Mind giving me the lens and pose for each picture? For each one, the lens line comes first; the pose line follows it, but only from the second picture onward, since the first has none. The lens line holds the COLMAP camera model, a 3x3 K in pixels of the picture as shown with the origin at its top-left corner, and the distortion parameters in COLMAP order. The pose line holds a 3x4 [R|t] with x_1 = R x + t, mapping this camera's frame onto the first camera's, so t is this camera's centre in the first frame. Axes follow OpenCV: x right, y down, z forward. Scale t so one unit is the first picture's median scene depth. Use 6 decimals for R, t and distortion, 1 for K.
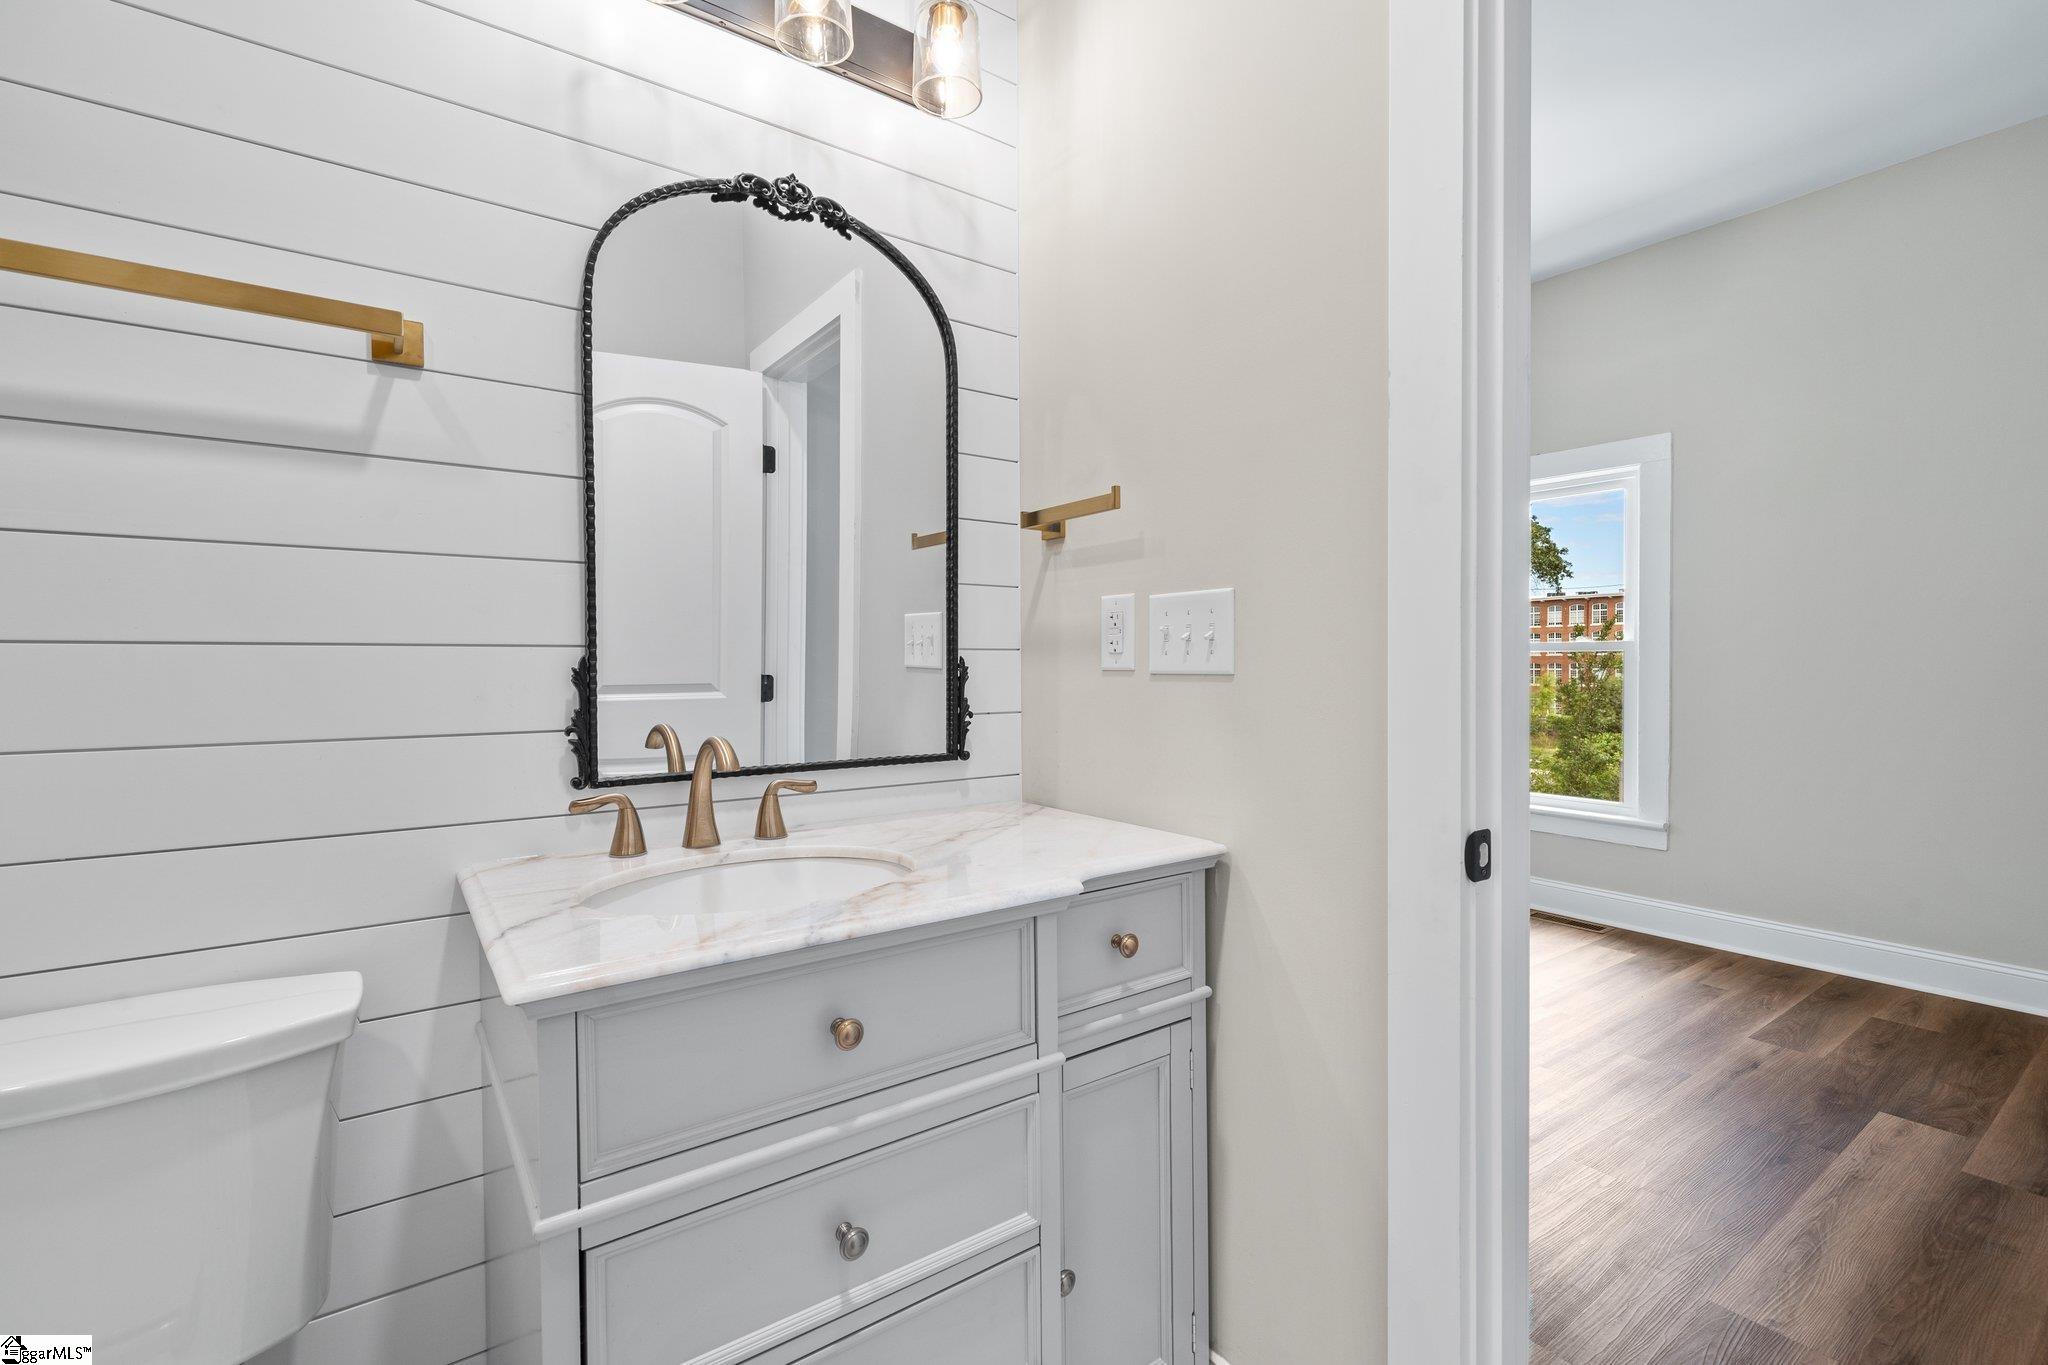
lens RADIAL K [[905.0, 0, 1030.9], [0, 905.0, 668.0], [0, 0, 1]] dist [0.003706, 0.001194]
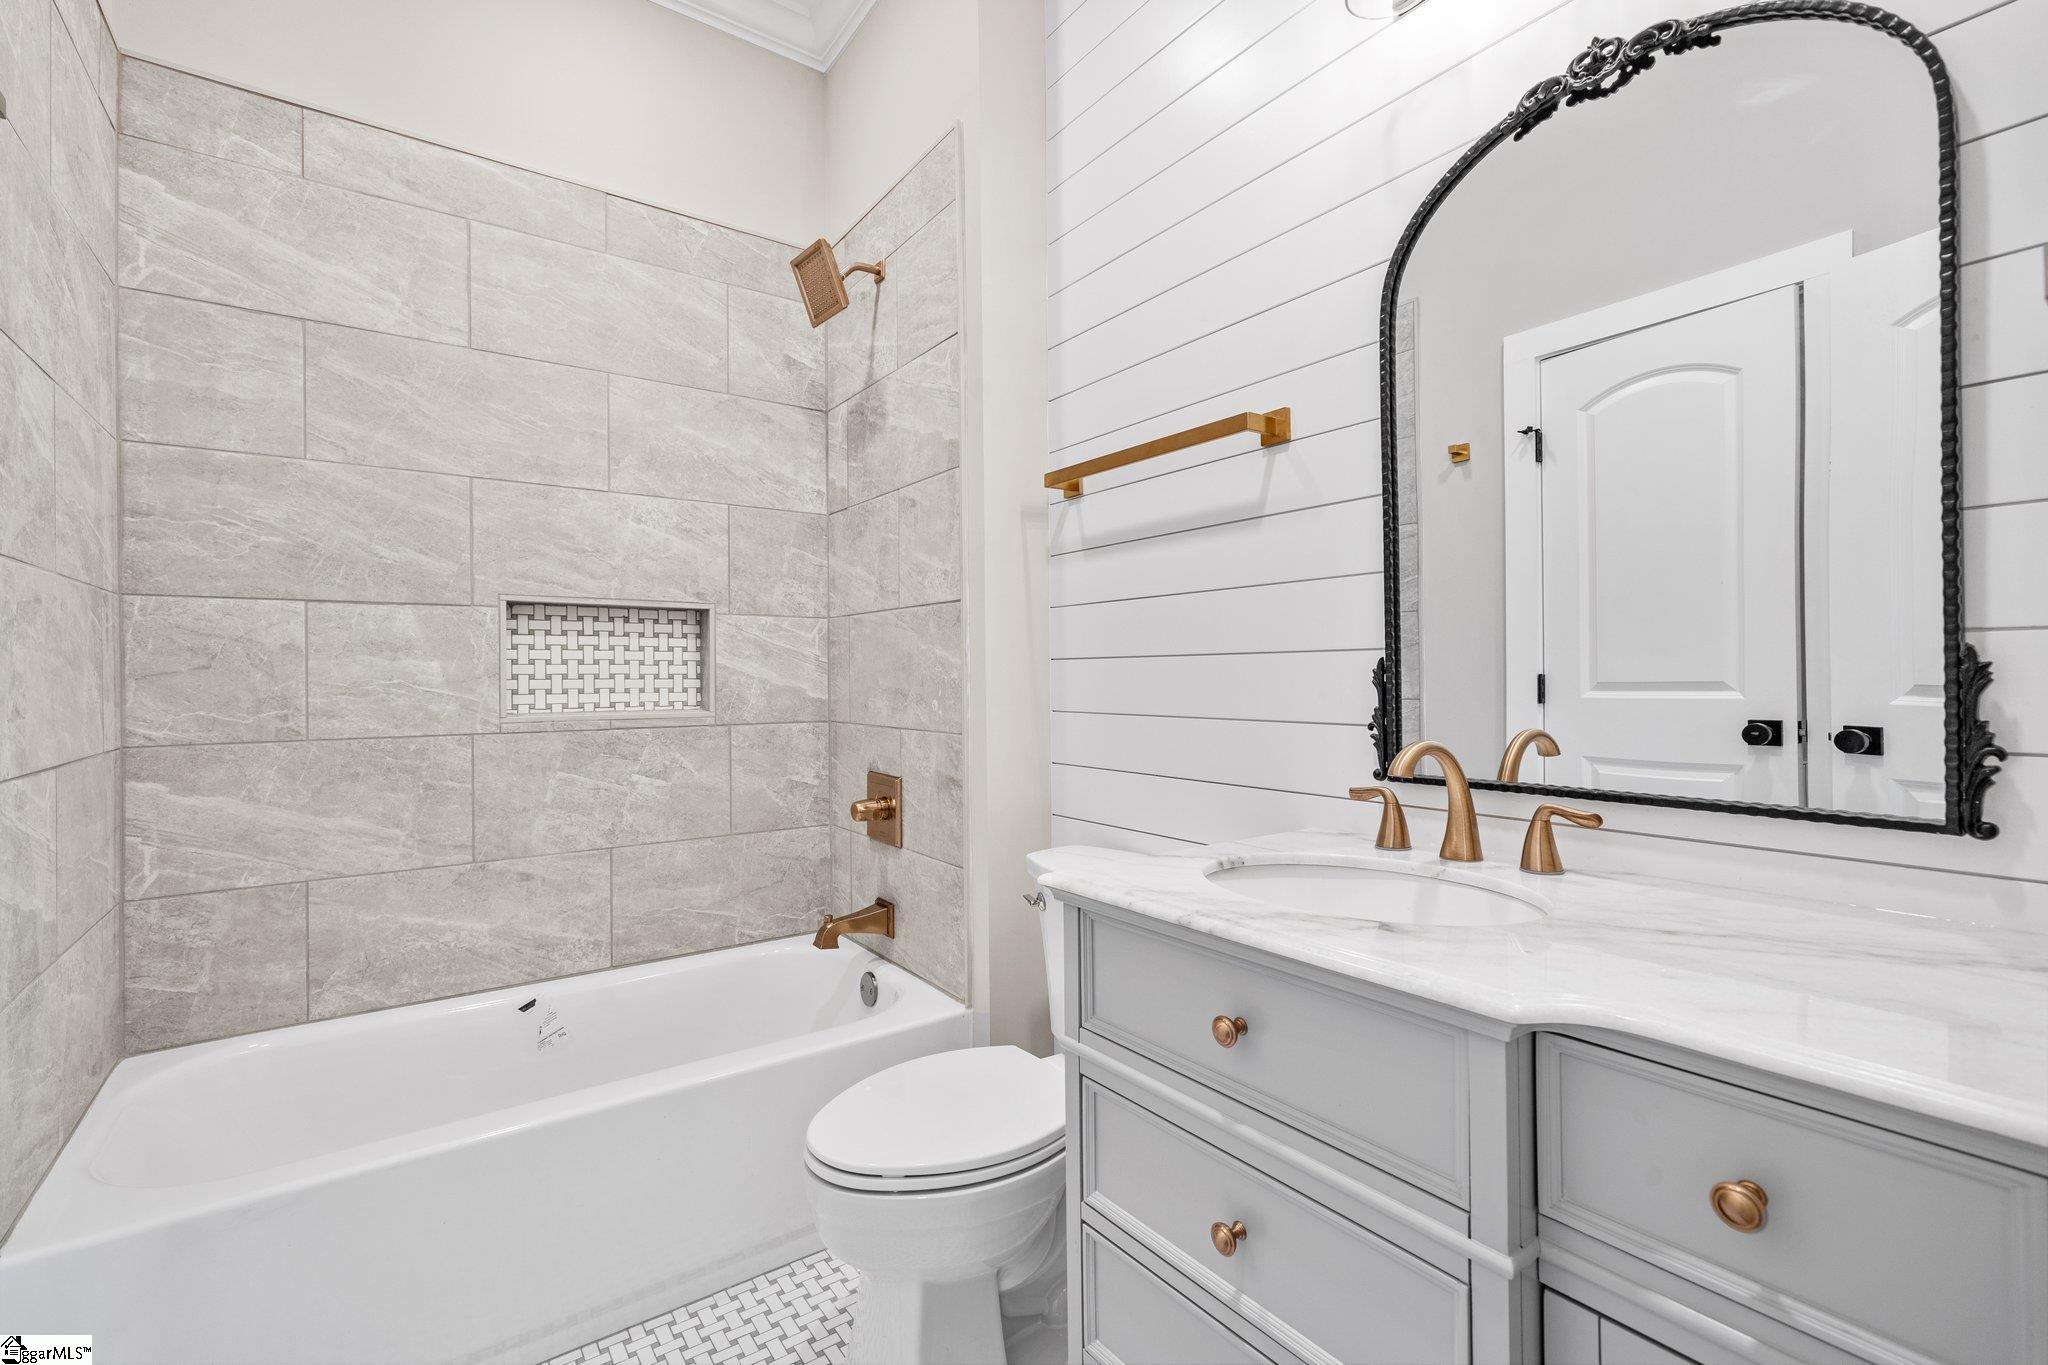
lens RADIAL K [[905.0, 0, 1029.0], [0, 905.0, 677.7], [0, 0, 1]] dist [0.003706, 0.001194]
pose [[0.008881, 0.005468, -0.999946, 0.588907], [0.003938, 0.999977, 0.005503, 0.002806], [0.999953, -0.003986, 0.008860, 0.566959]]
